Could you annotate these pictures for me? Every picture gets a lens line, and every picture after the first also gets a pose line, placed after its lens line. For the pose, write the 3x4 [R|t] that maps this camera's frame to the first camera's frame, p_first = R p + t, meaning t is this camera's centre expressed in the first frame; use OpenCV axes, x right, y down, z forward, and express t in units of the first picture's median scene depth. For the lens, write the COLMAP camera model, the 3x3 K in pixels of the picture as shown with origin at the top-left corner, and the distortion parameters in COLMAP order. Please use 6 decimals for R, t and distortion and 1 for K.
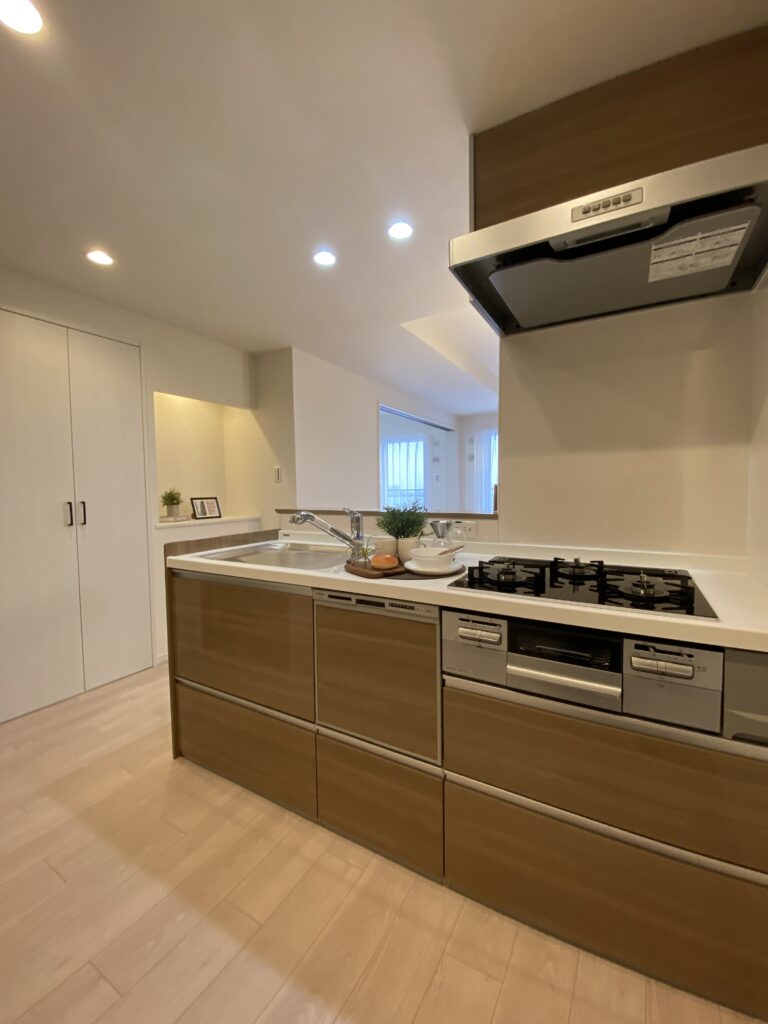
lens RADIAL K [[420.5, 0, 384.0], [0, 420.5, 512.0], [0, 0, 1]] dist [0.001414, -0.011143]
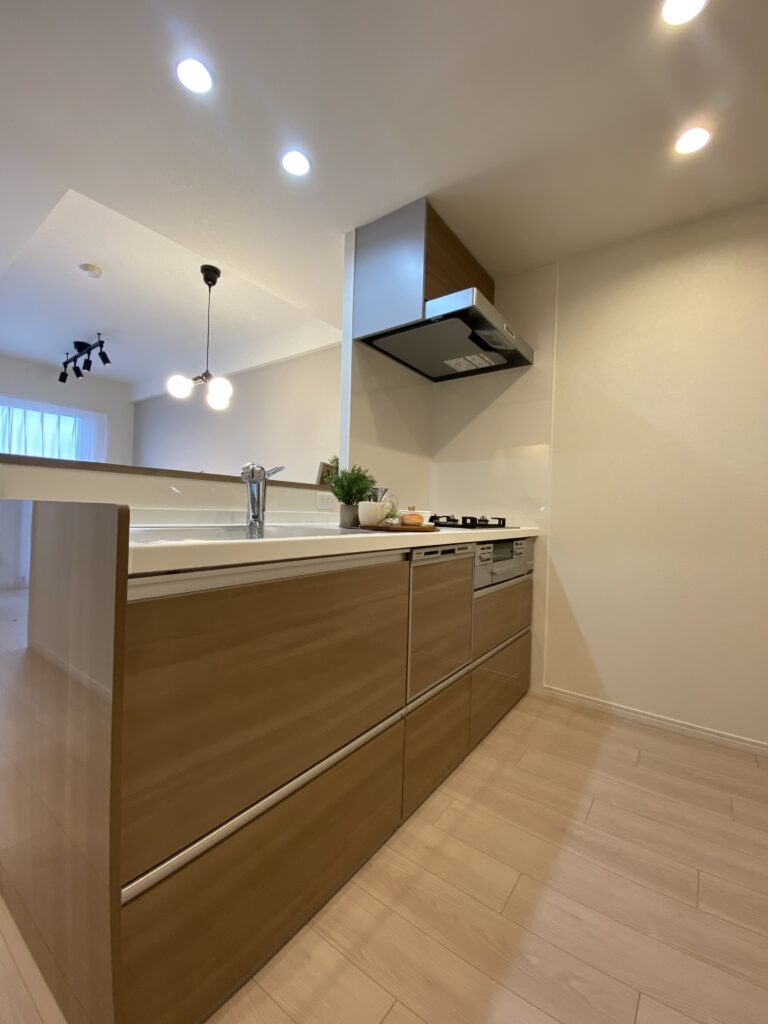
lens RADIAL K [[427.6, 0, 384.0], [0, 427.6, 512.0], [0, 0, 1]] dist [0.000760, -0.000042]
pose [[0.098515, 0.013993, 0.995037, -1.219681], [0.029190, 0.999430, -0.016945, 0.128563], [-0.994707, 0.030715, 0.098051, 1.081732]]
